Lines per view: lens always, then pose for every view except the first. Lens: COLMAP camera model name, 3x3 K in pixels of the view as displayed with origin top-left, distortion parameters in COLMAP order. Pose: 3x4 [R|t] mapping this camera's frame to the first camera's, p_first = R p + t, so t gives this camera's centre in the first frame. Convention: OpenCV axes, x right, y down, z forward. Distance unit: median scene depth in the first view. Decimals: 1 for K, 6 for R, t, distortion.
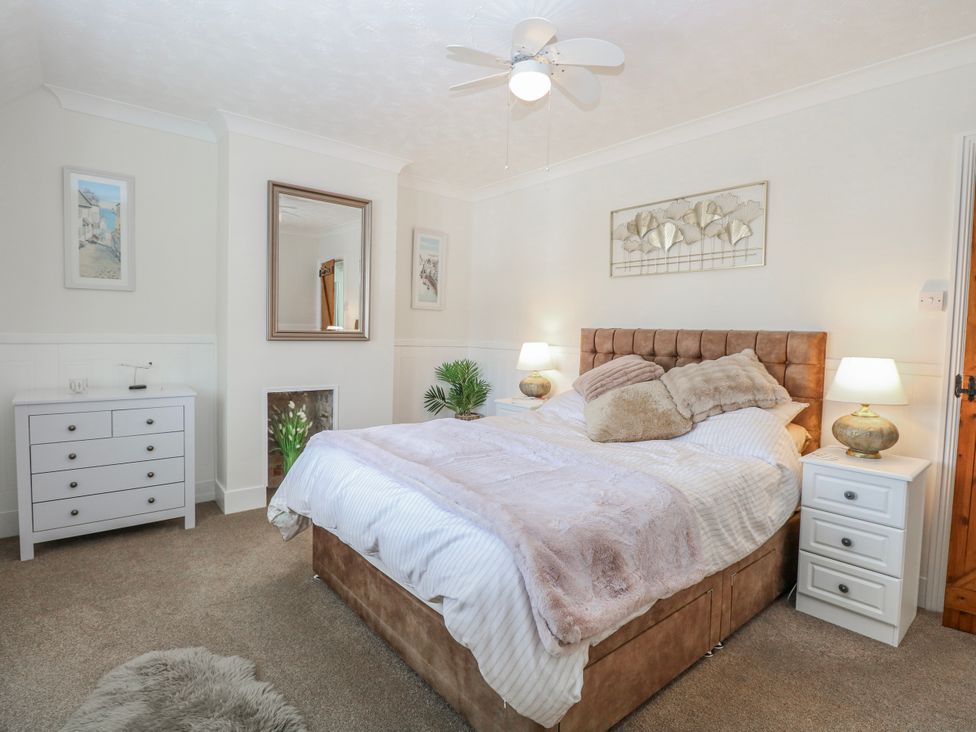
lens RADIAL K [[512.9, 0, 486.4], [0, 512.9, 361.7], [0, 0, 1]] dist [0.000906, -0.010451]
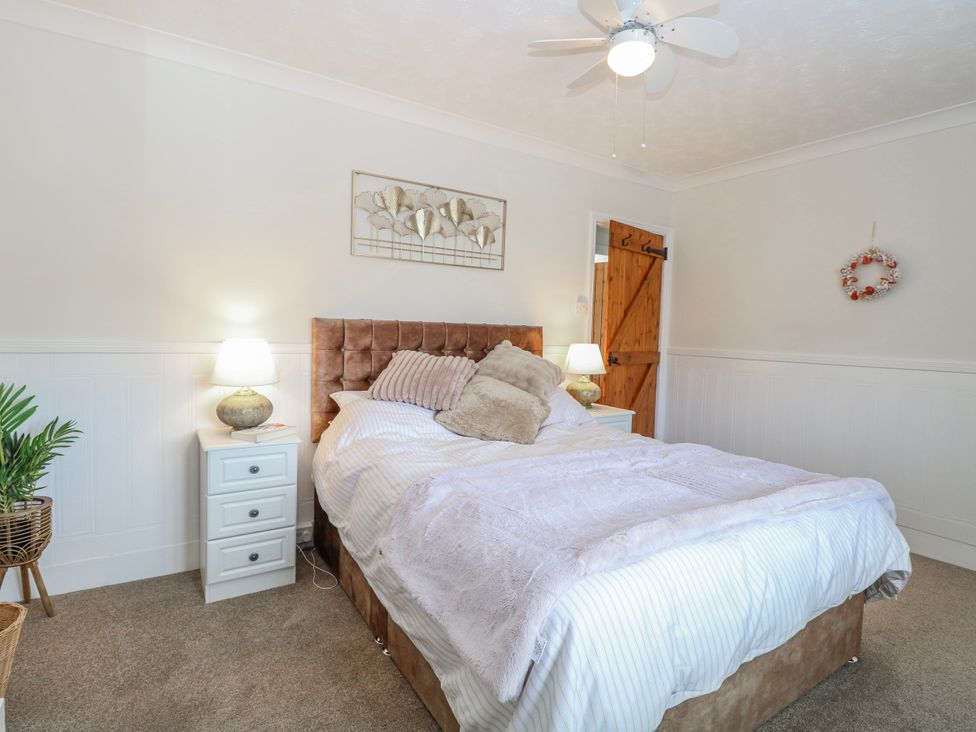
lens RADIAL K [[512.9, 0, 488.5], [0, 512.9, 357.2], [0, 0, 1]] dist [0.000906, -0.010451]
pose [[0.124723, -0.069289, 0.989769, -0.553090], [0.035440, 0.997233, 0.065346, -0.054107], [-0.991558, 0.026928, 0.126834, 0.736357]]
